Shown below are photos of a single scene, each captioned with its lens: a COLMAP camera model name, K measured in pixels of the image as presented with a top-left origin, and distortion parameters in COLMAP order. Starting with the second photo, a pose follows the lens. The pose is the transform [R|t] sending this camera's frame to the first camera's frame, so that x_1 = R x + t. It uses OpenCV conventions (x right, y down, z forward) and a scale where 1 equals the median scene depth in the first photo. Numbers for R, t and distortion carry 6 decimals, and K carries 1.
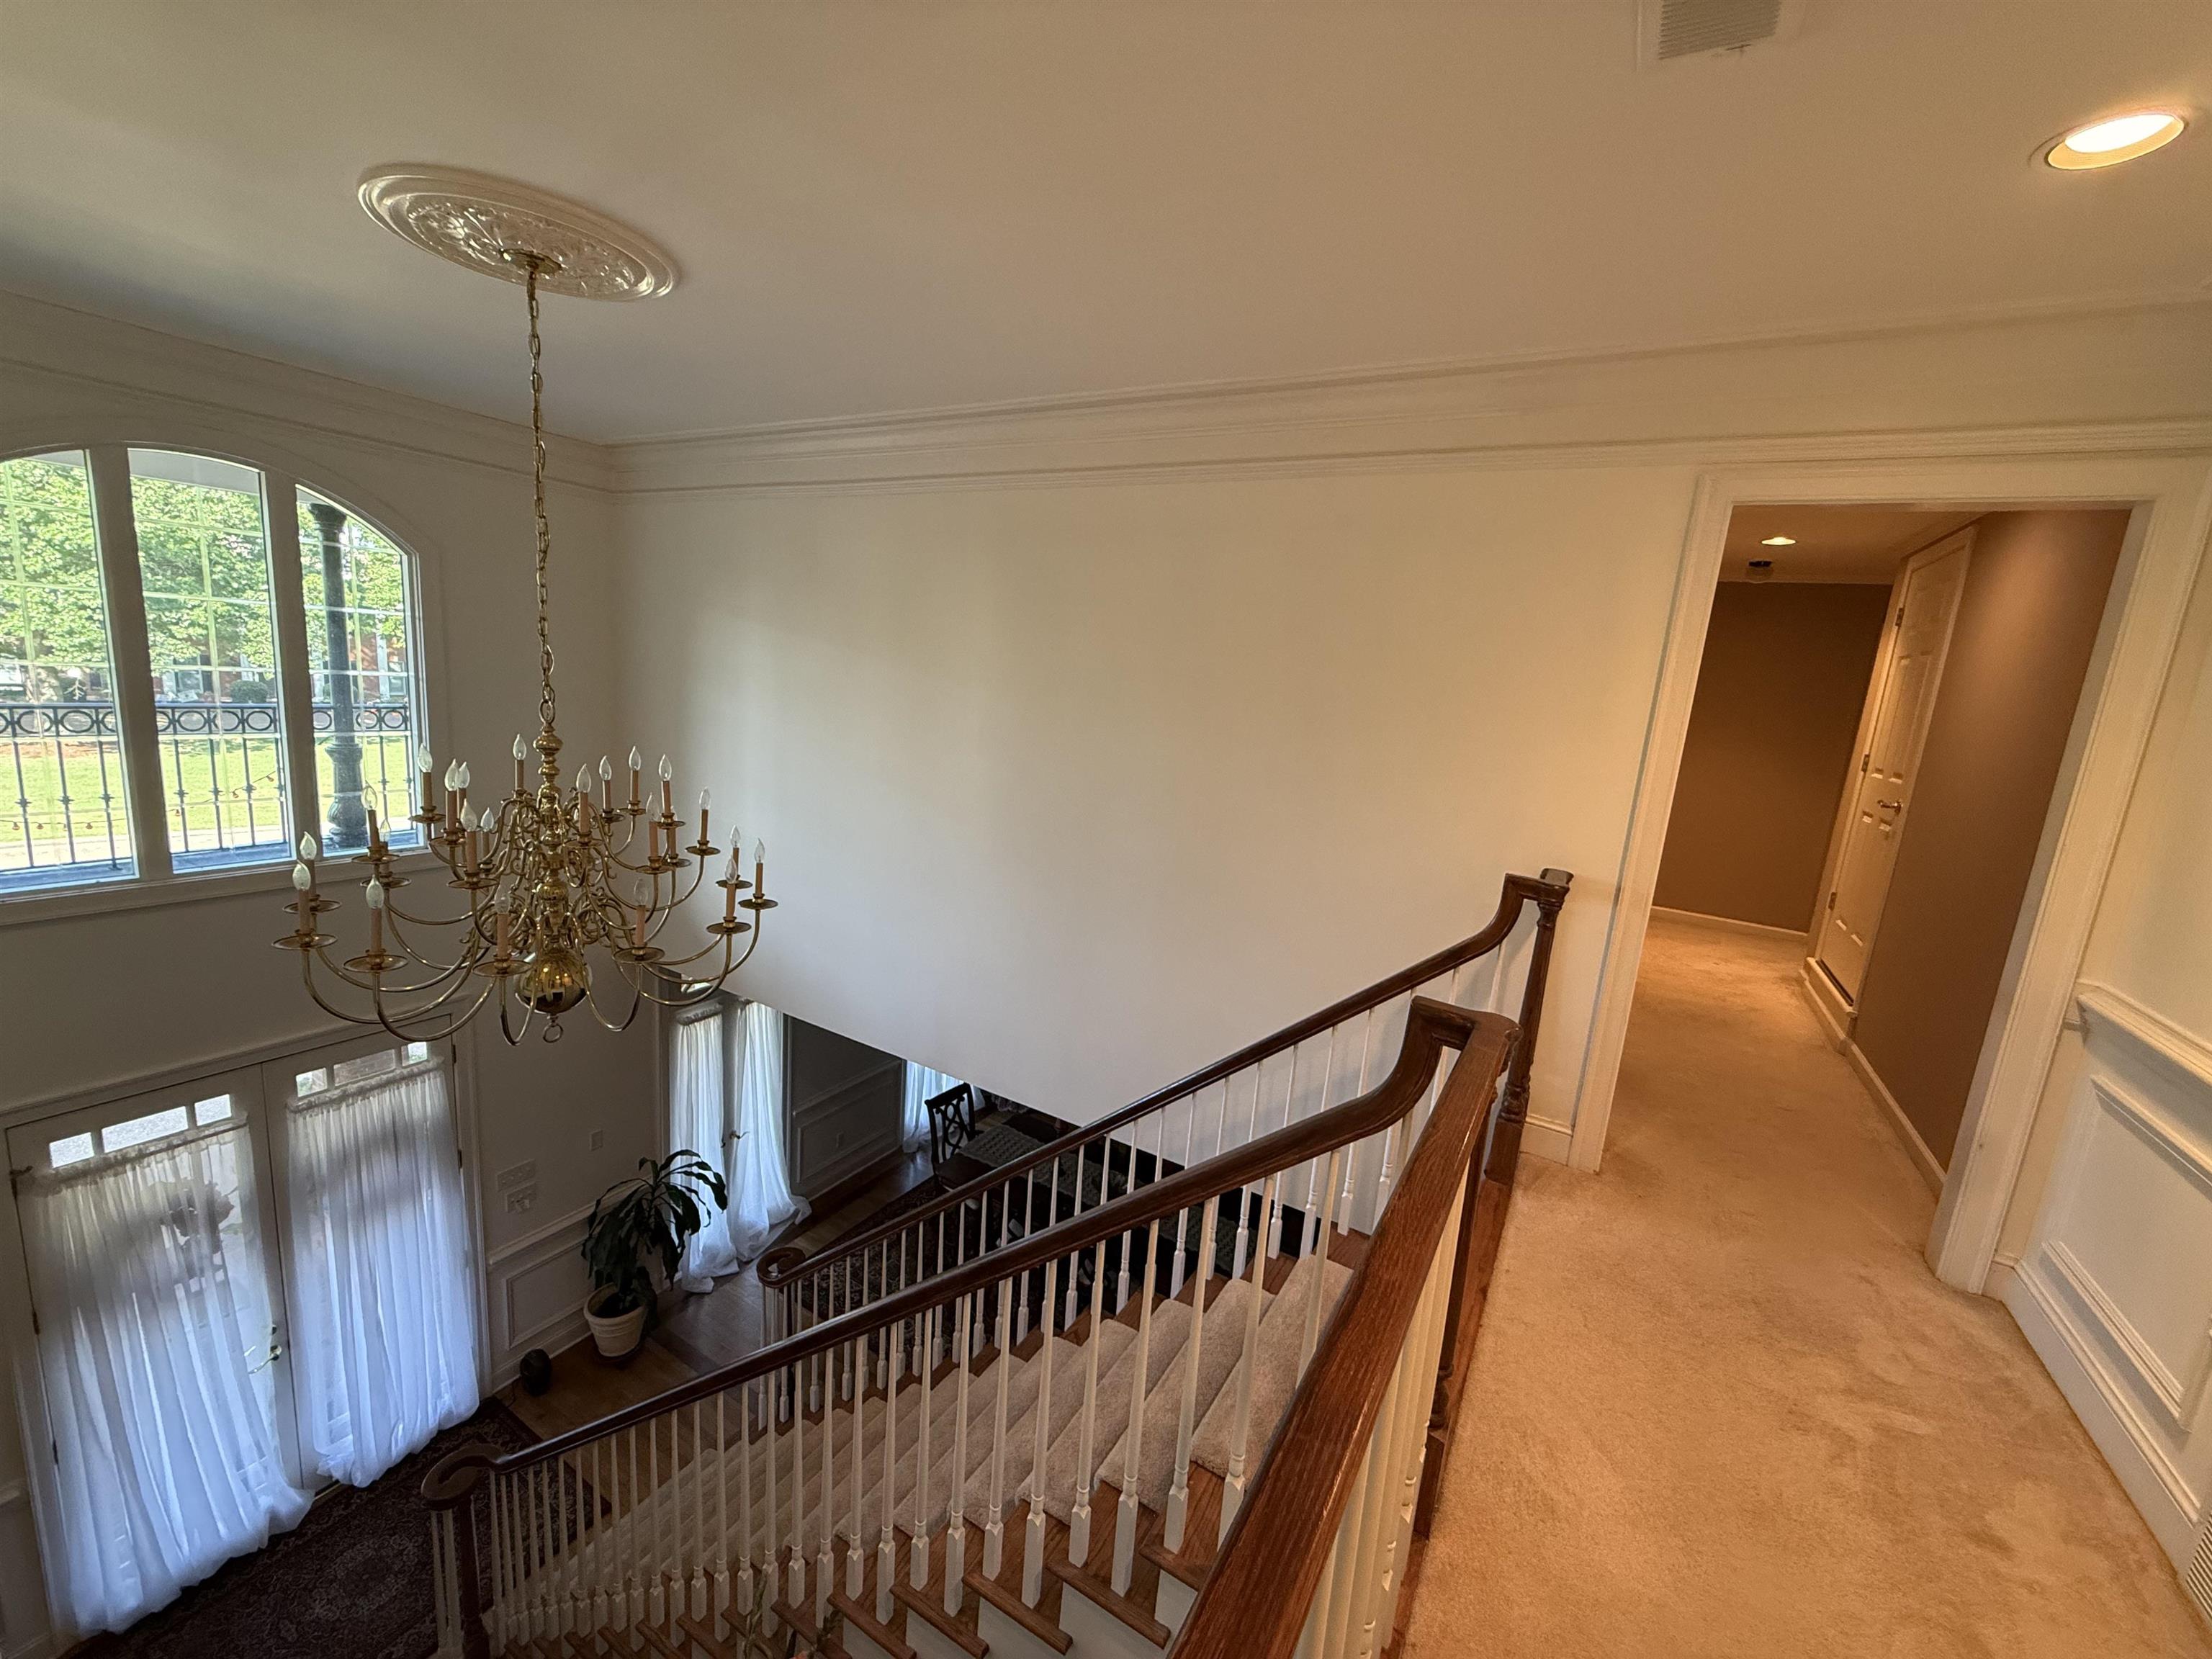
lens RADIAL K [[880.7, 0, 1096.9], [0, 880.7, 835.1], [0, 0, 1]] dist [0.003170, -0.001039]
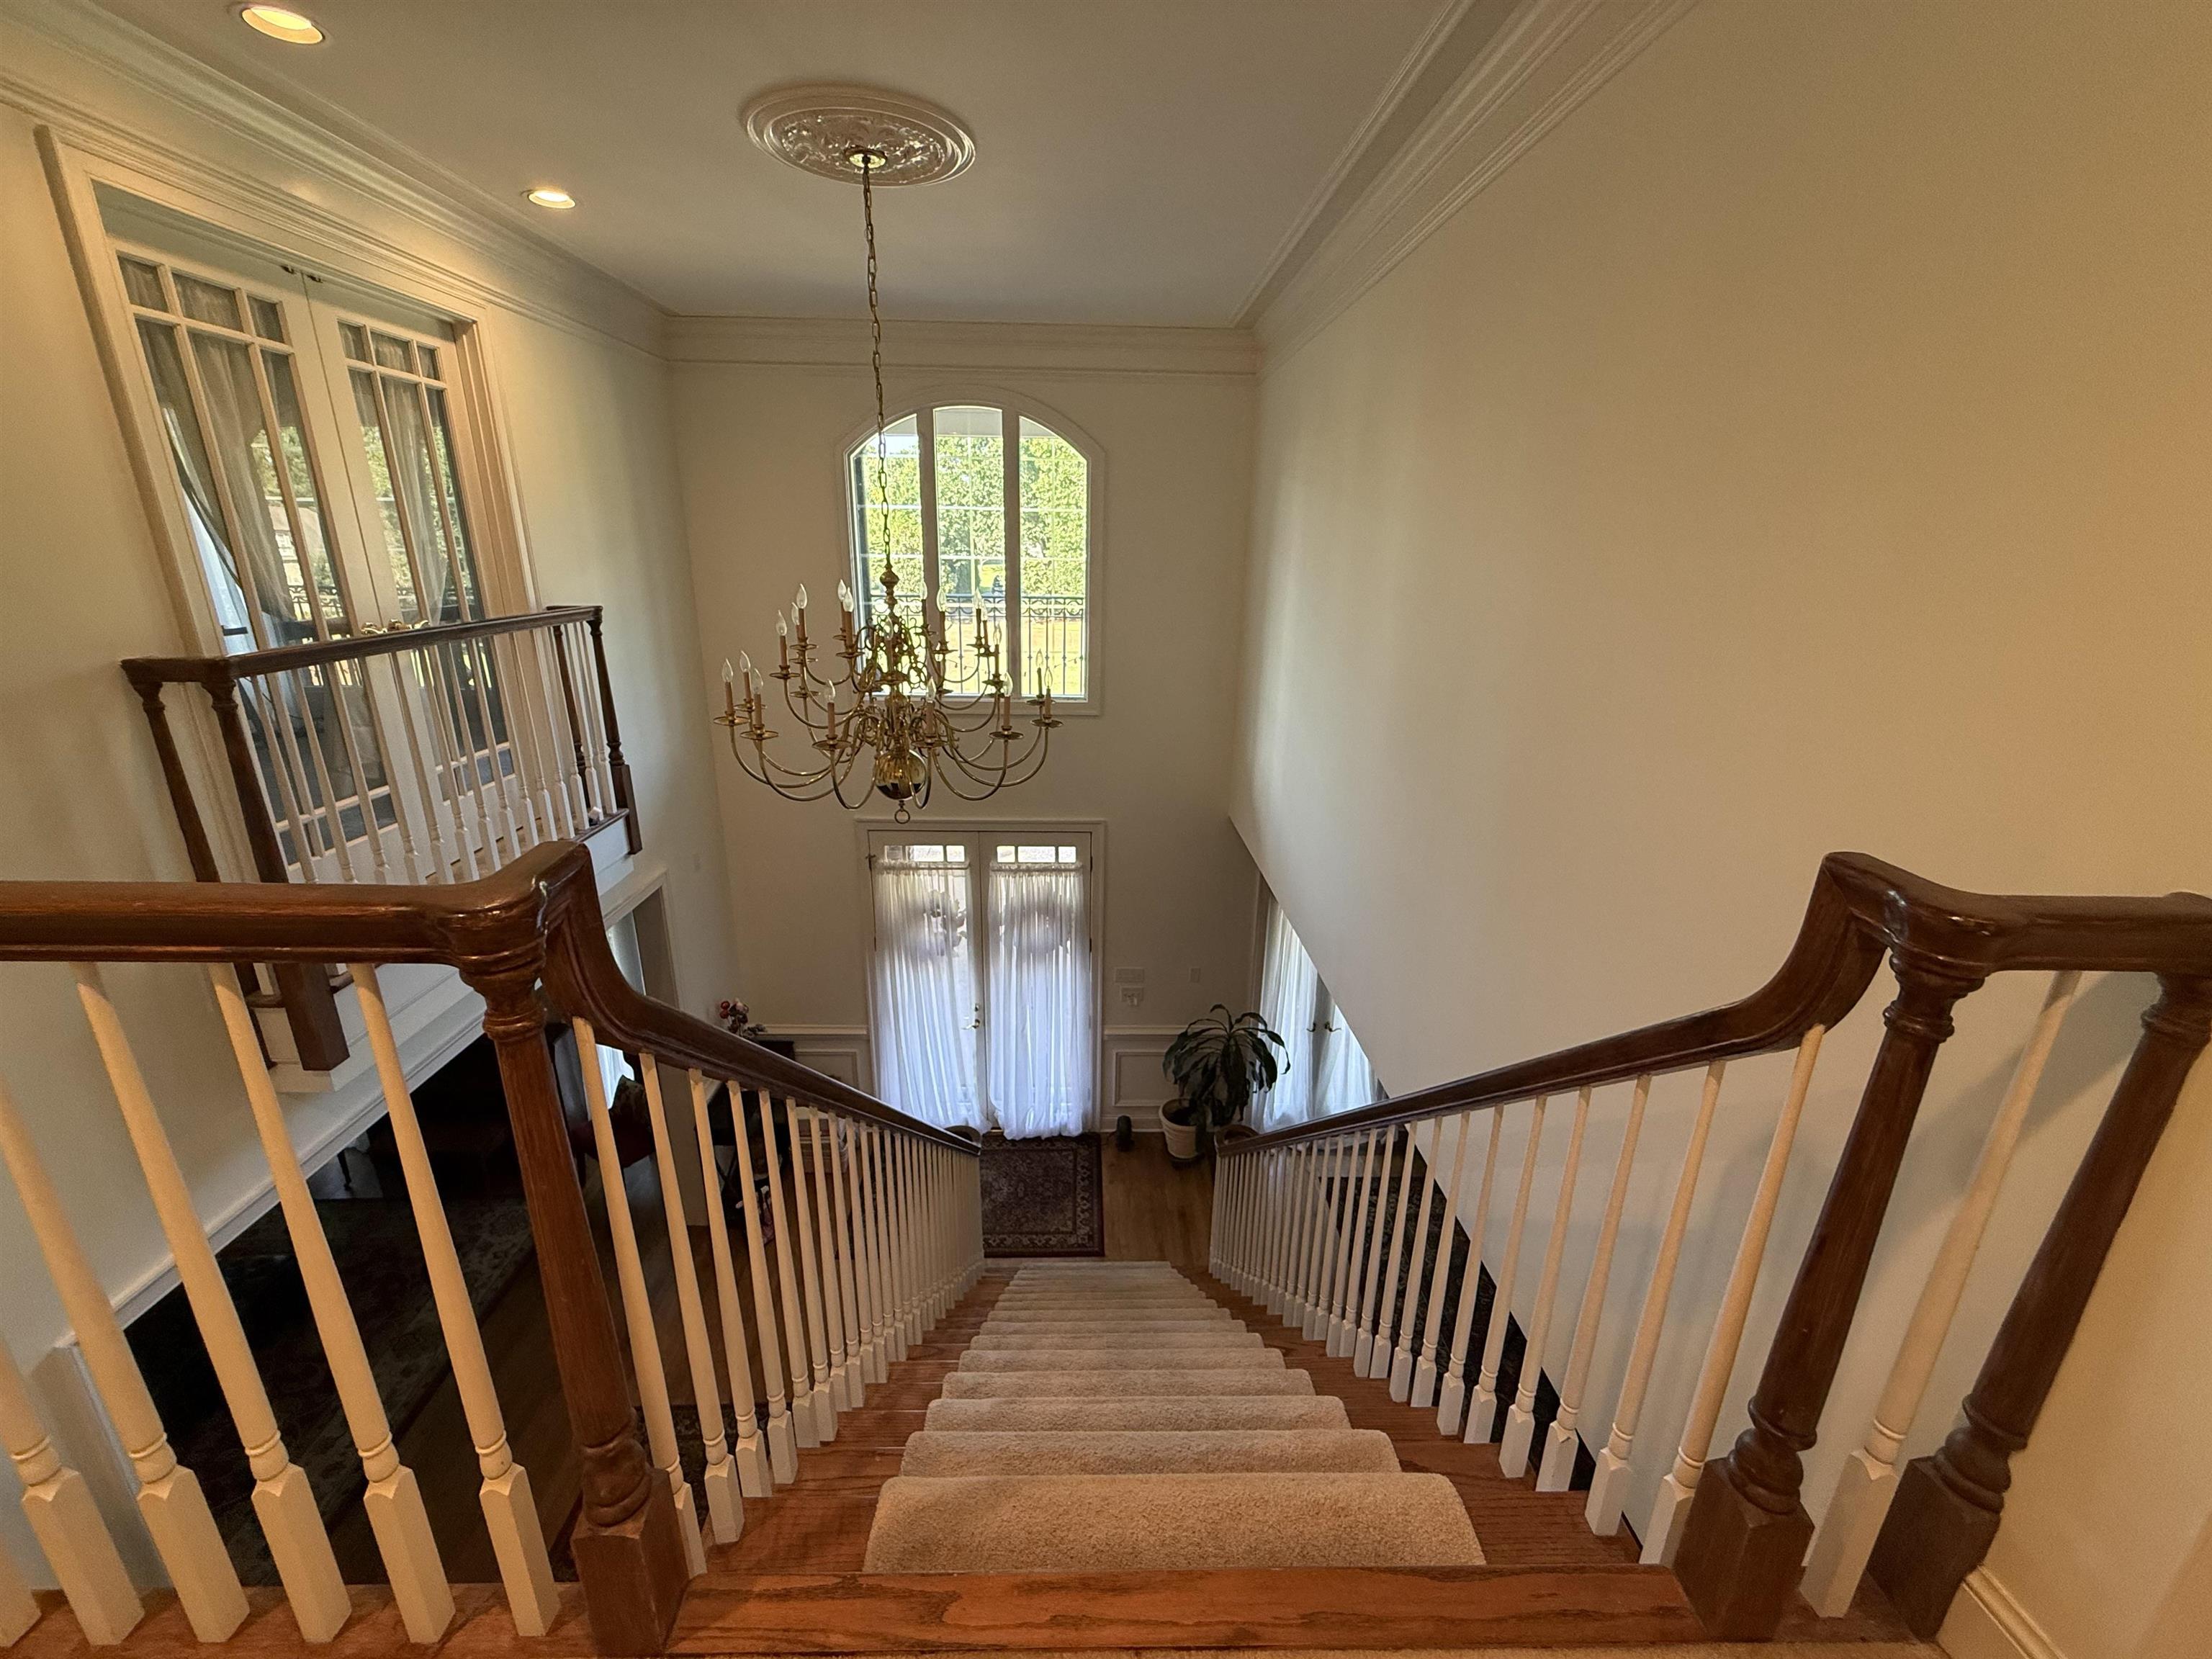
lens RADIAL K [[880.7, 0, 1096.3], [0, 880.7, 821.7], [0, 0, 1]] dist [0.003170, -0.001039]
pose [[0.525974, 0.184952, -0.830147, 0.369354], [-0.130138, 0.982076, 0.136347, 0.013659], [0.840485, 0.036319, 0.540616, 0.345693]]
